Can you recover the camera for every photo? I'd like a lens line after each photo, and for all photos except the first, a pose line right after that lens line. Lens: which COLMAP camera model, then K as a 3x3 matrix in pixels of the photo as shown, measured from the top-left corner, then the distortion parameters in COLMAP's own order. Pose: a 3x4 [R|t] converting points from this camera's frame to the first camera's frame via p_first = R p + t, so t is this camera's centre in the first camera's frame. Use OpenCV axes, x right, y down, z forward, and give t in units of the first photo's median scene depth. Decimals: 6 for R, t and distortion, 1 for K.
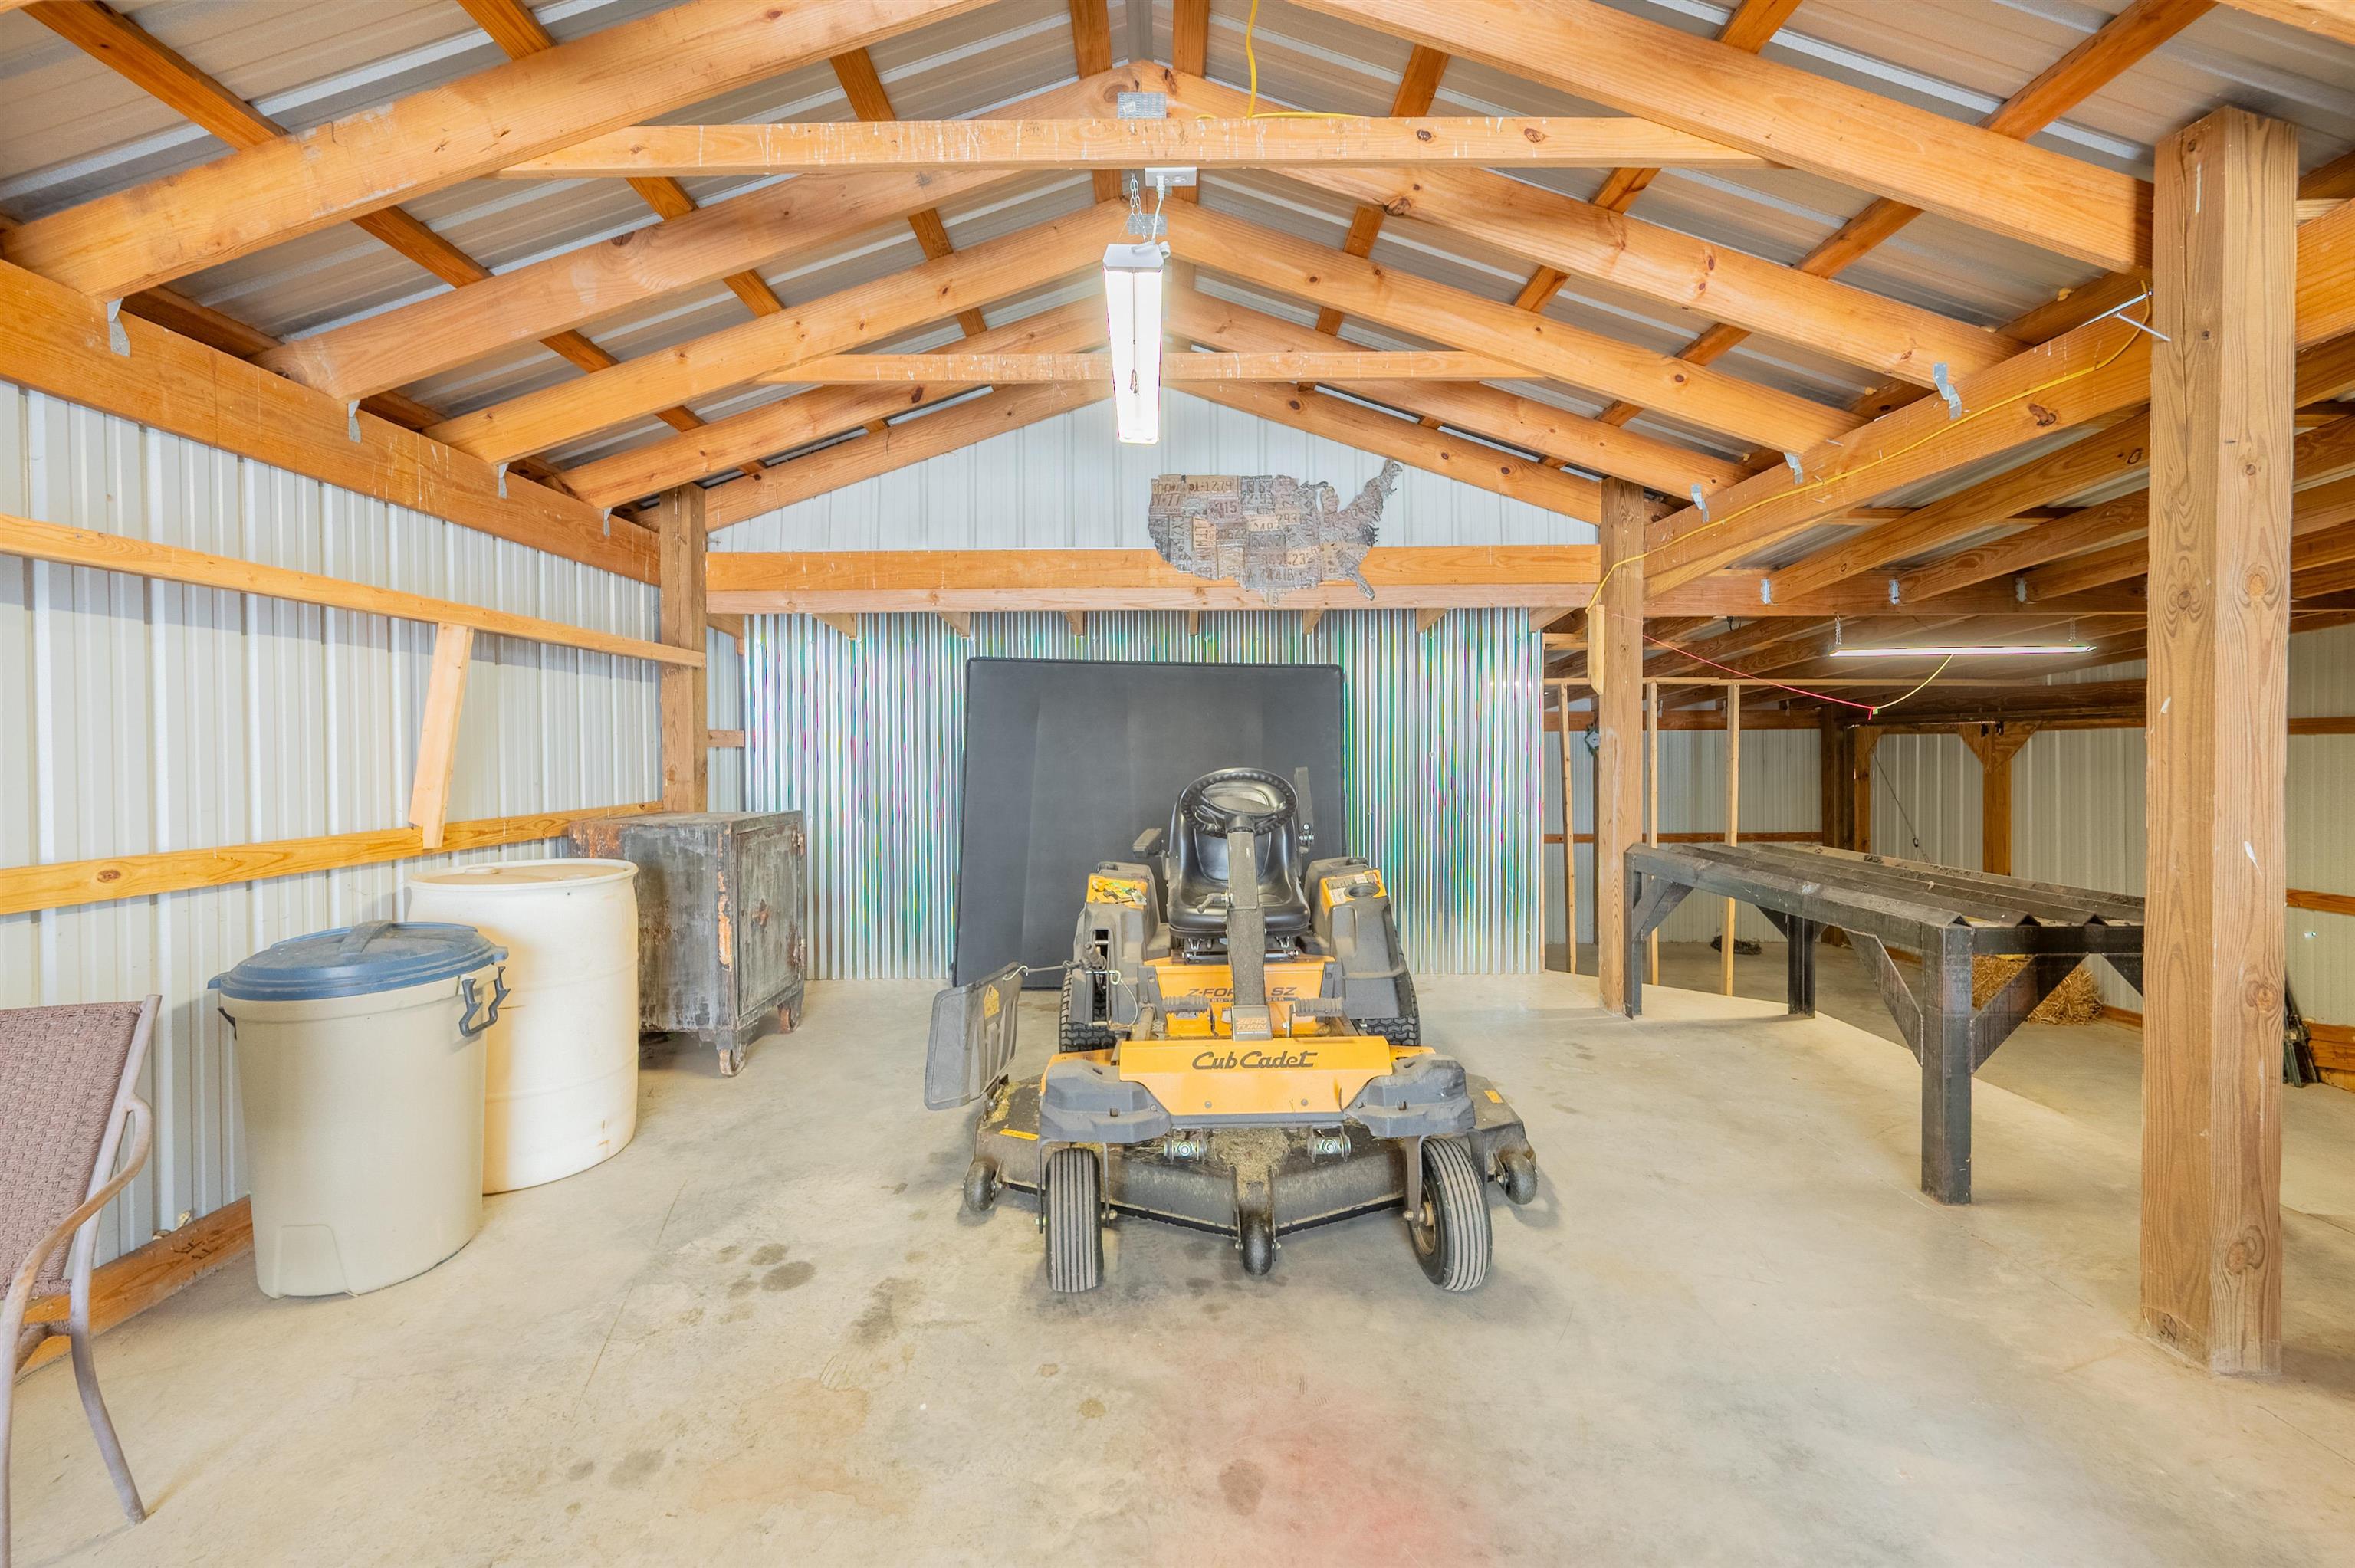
lens RADIAL K [[977.2, 0, 1178.8], [0, 977.2, 760.1], [0, 0, 1]] dist [0.001525, -0.000460]
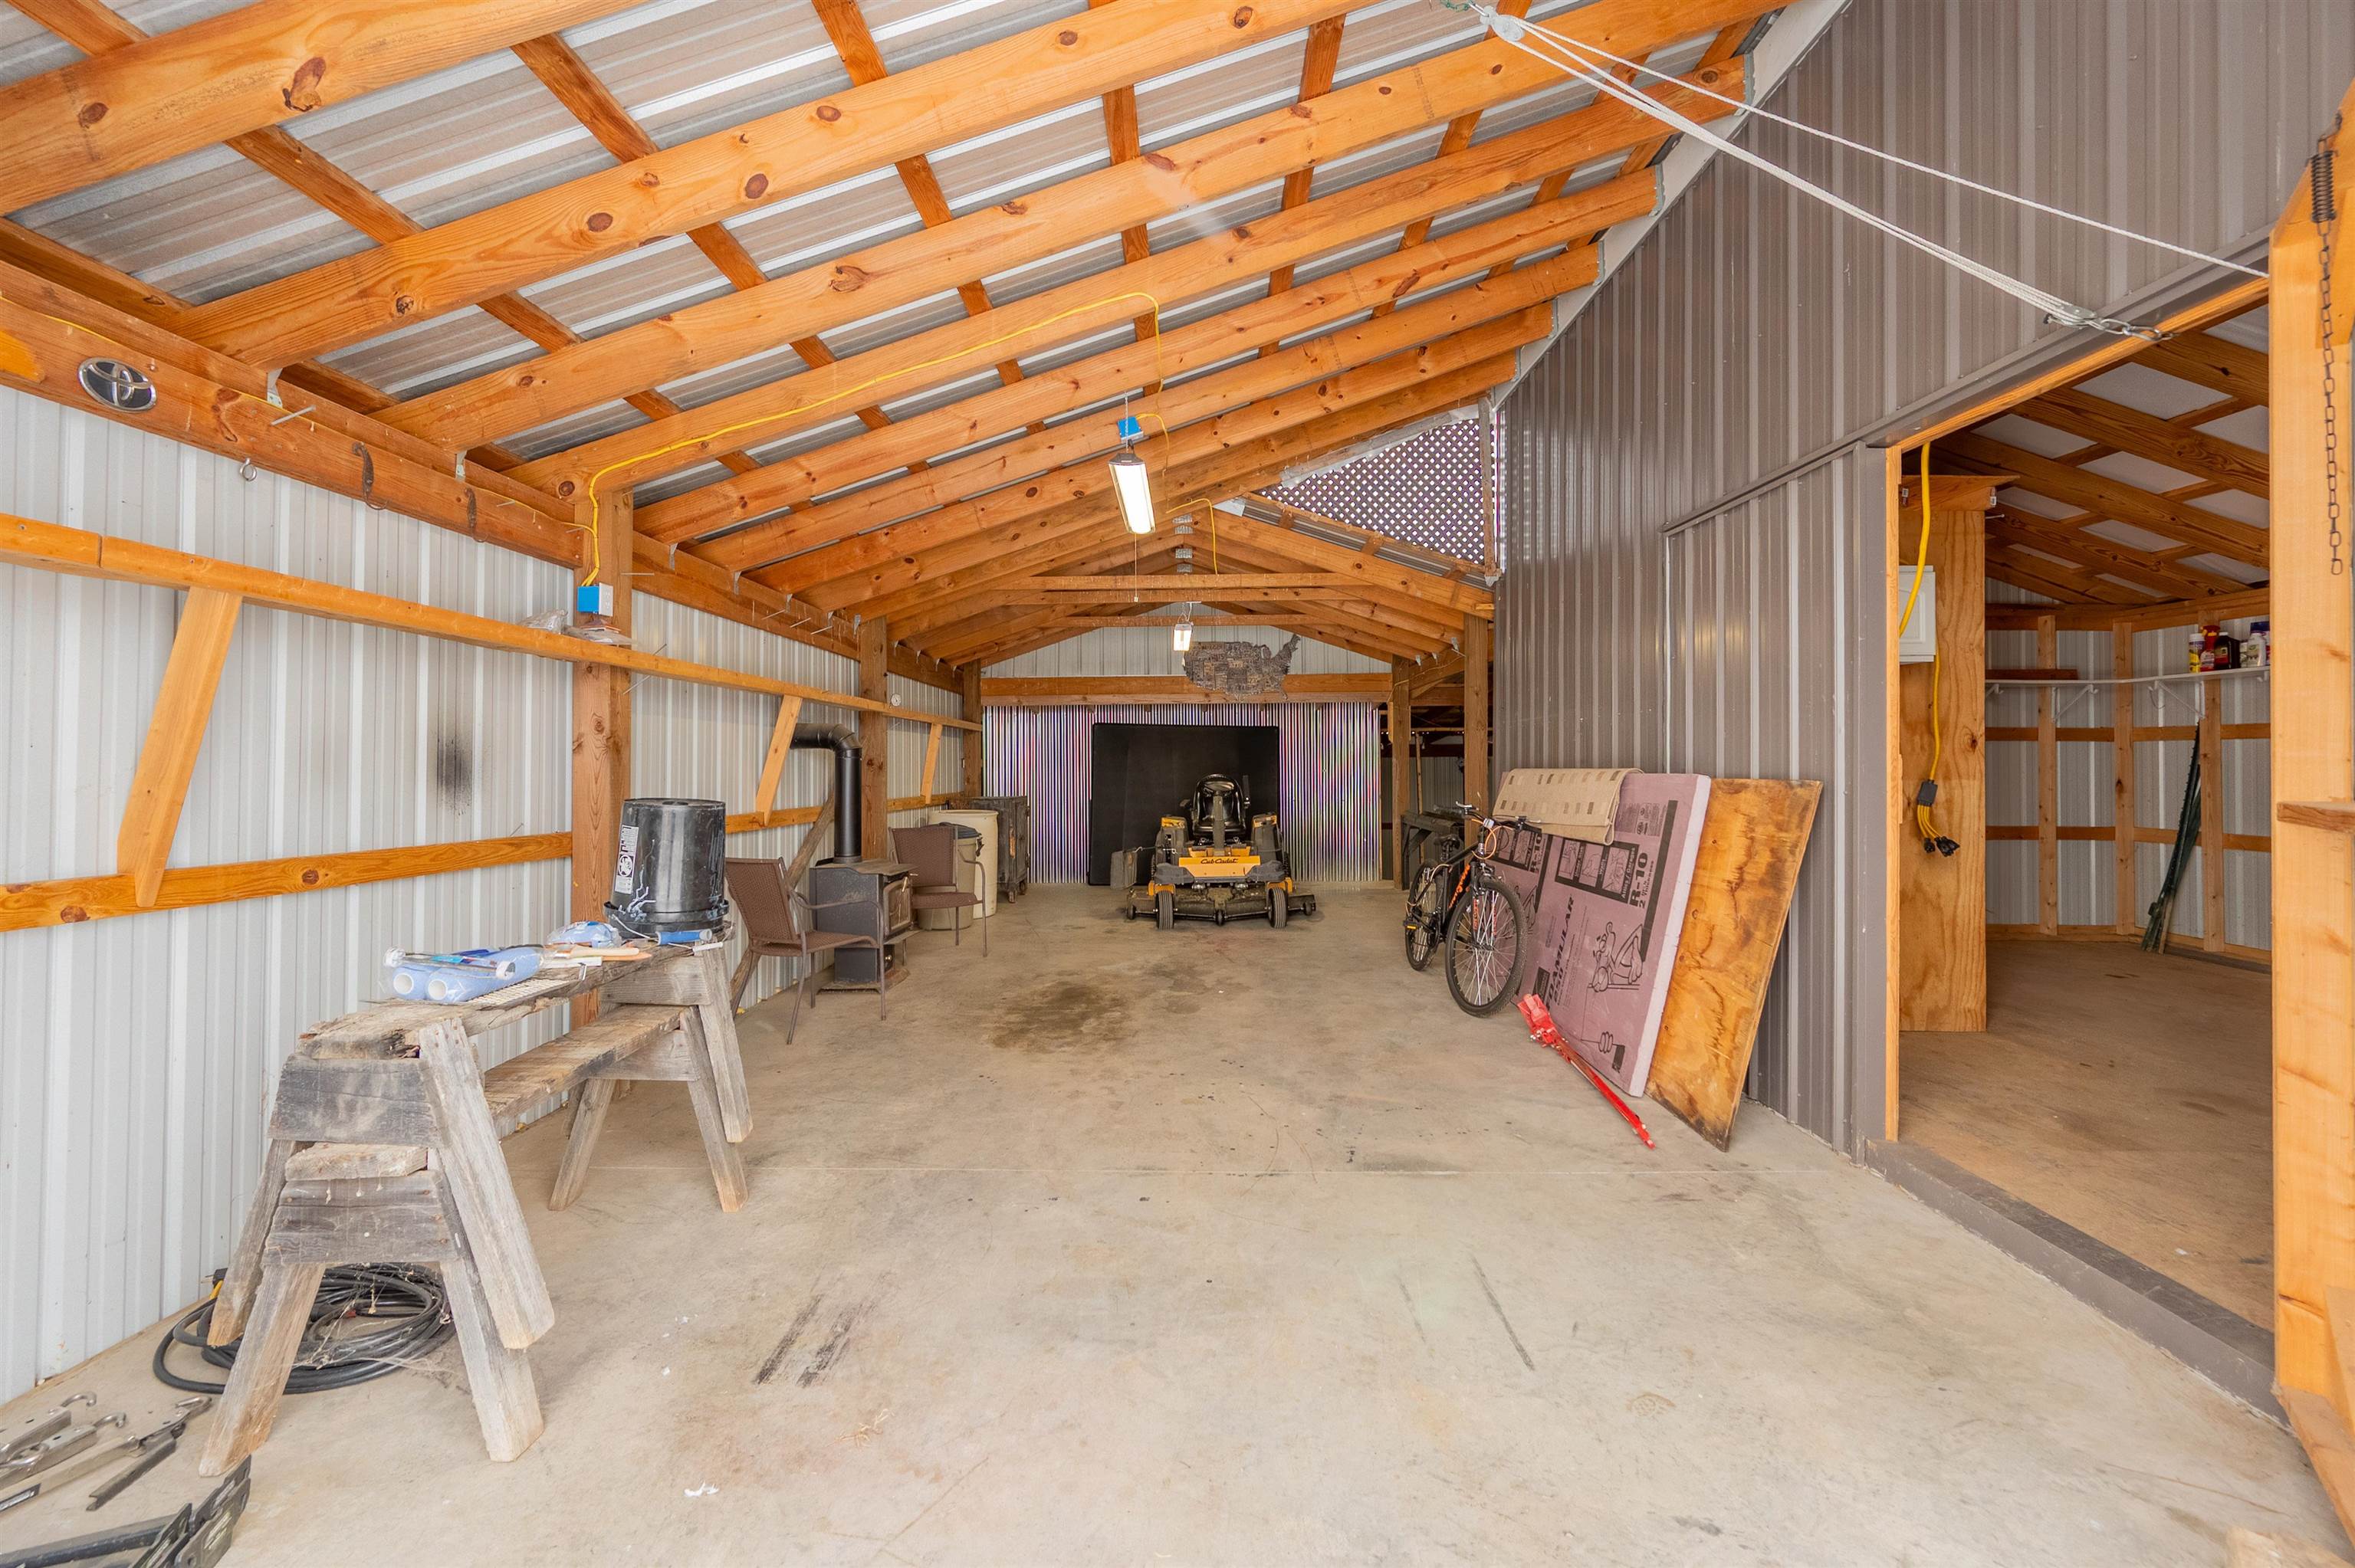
lens RADIAL K [[954.4, 0, 1178.7], [0, 954.4, 762.3], [0, 0, 1]] dist [-0.000042, -0.000001]
pose [[0.999779, -0.000298, -0.021044, 0.004602], [0.000041, 0.999926, -0.012199, 0.002415], [0.021046, 0.012196, 0.999704, -1.520526]]
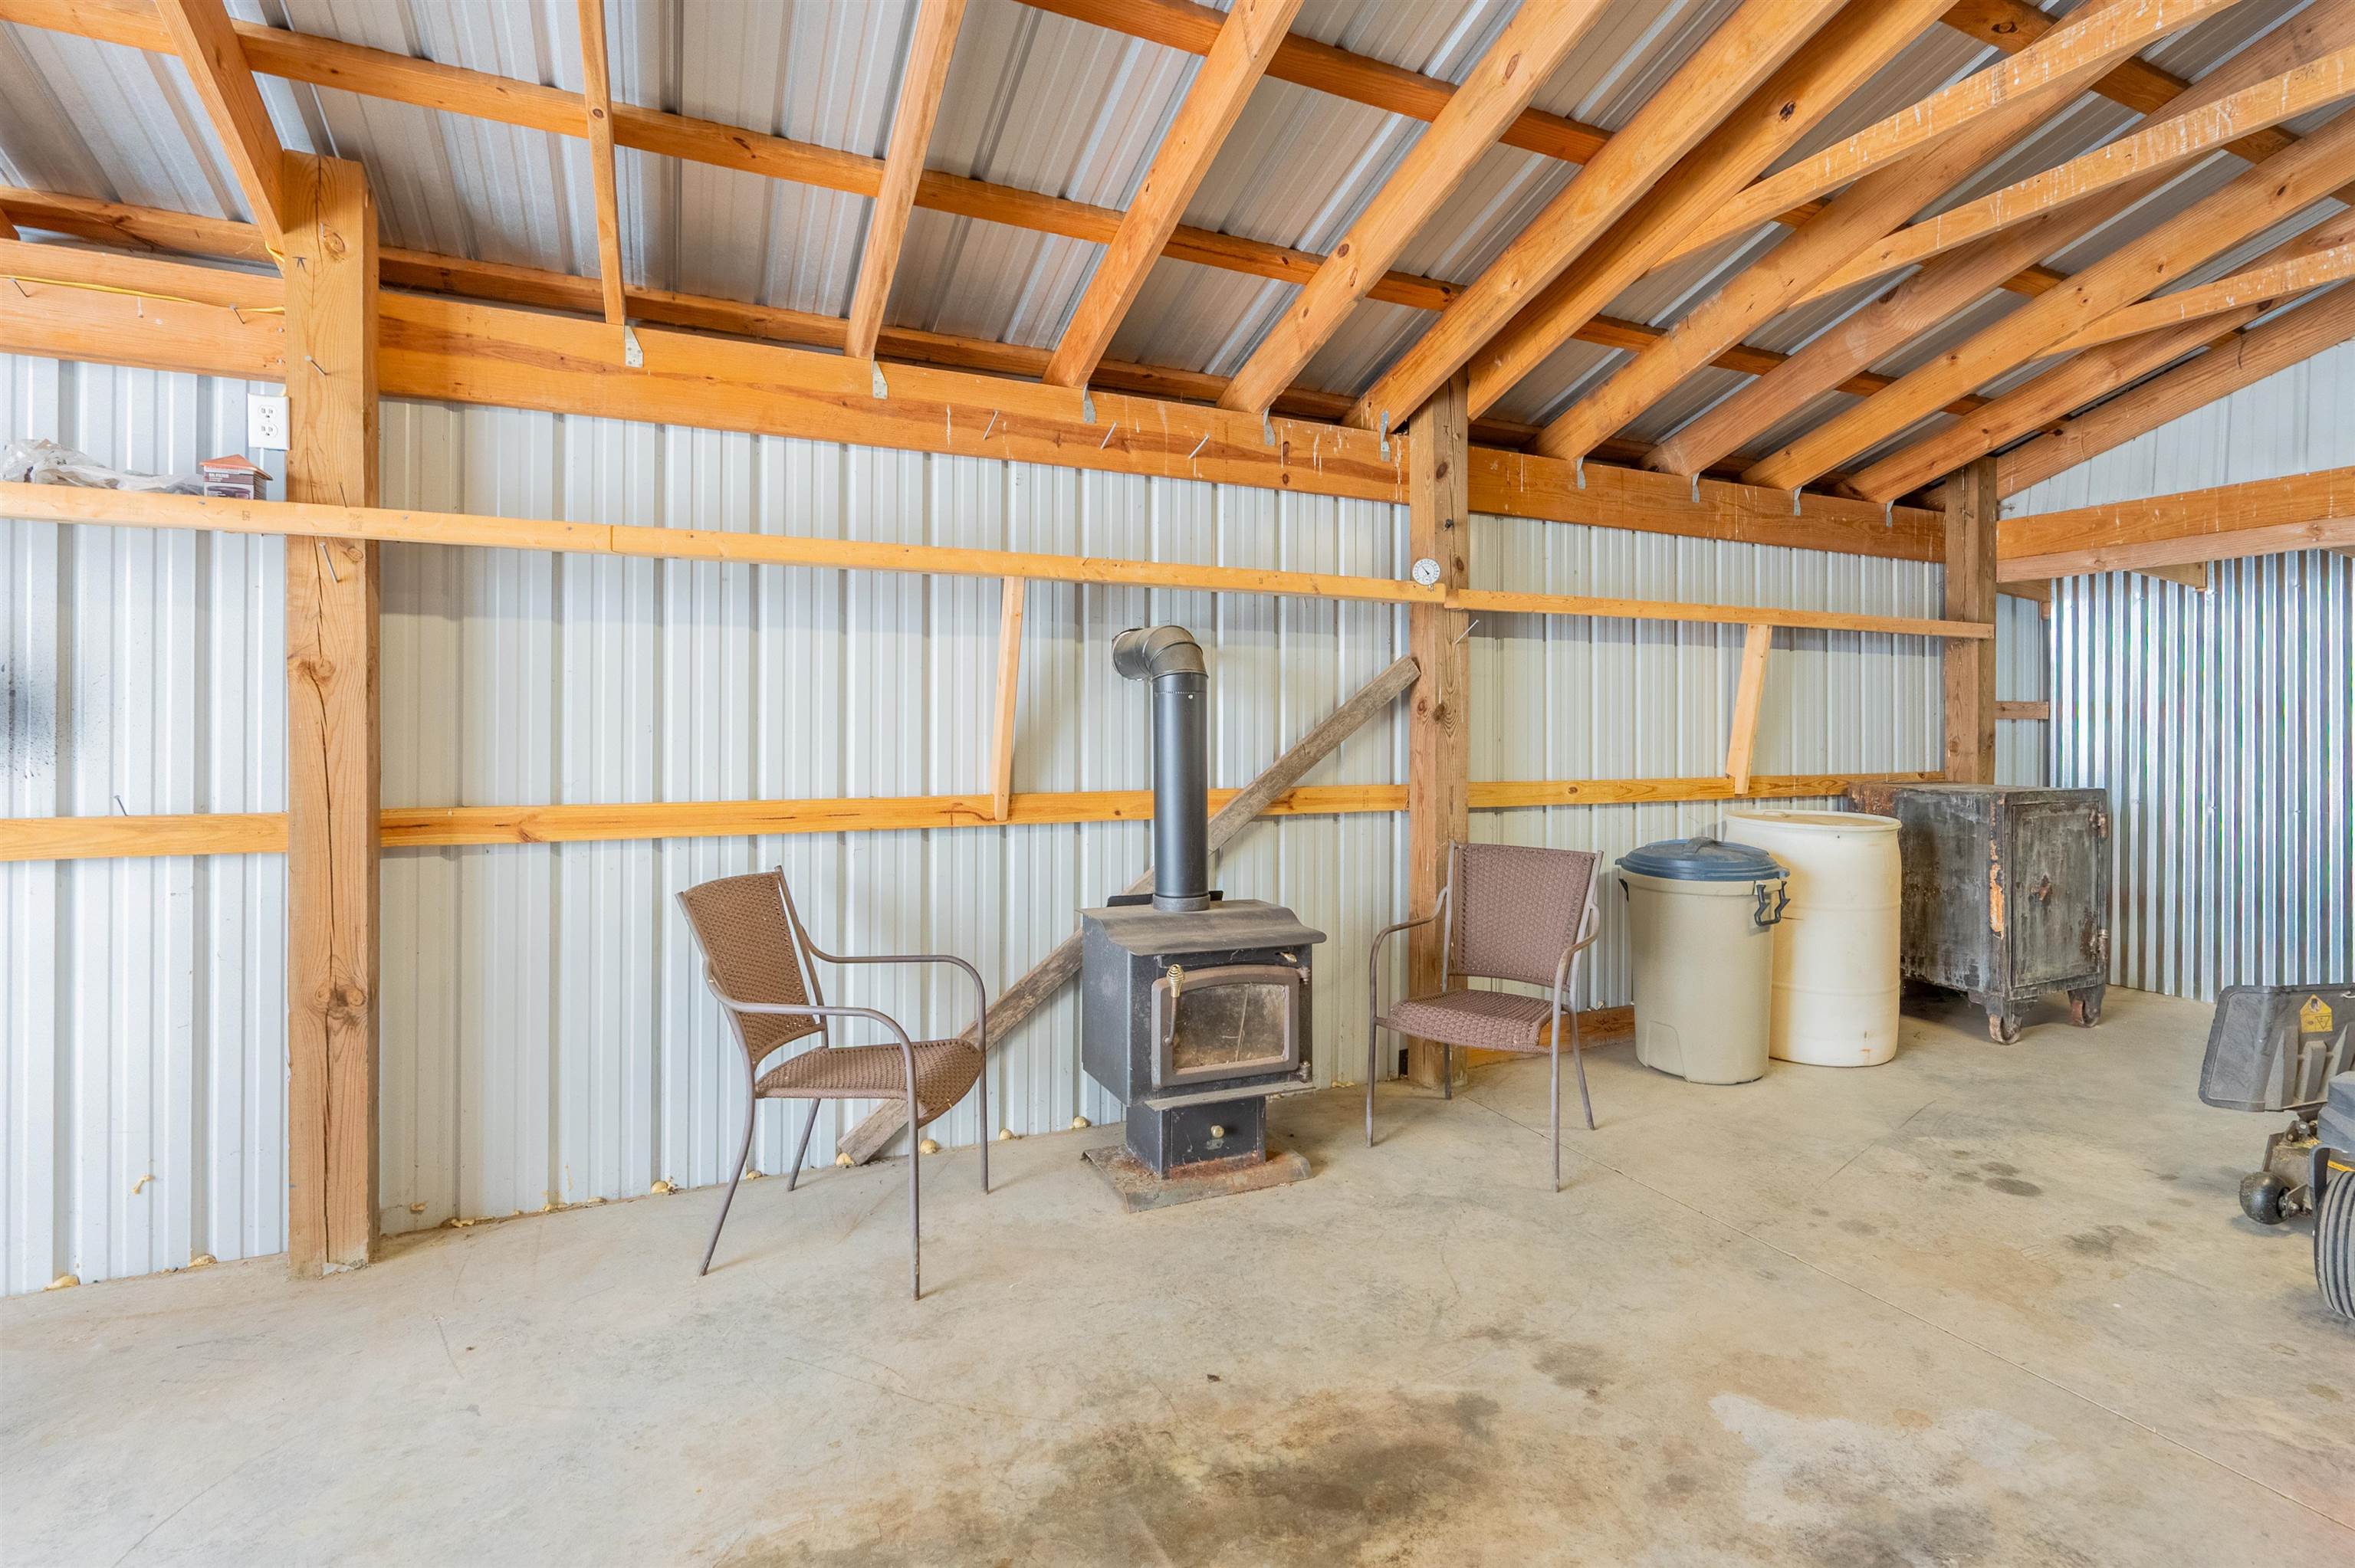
lens RADIAL K [[1063.1, 0, 1185.0], [0, 1063.1, 714.6], [0, 0, 1]] dist [-0.000905, -0.000311]
pose [[0.415097, 0.000818, -0.909777, 0.204951], [-0.017822, 0.999815, -0.007233, 0.005563], [0.909602, 0.019217, 0.415035, -0.250122]]
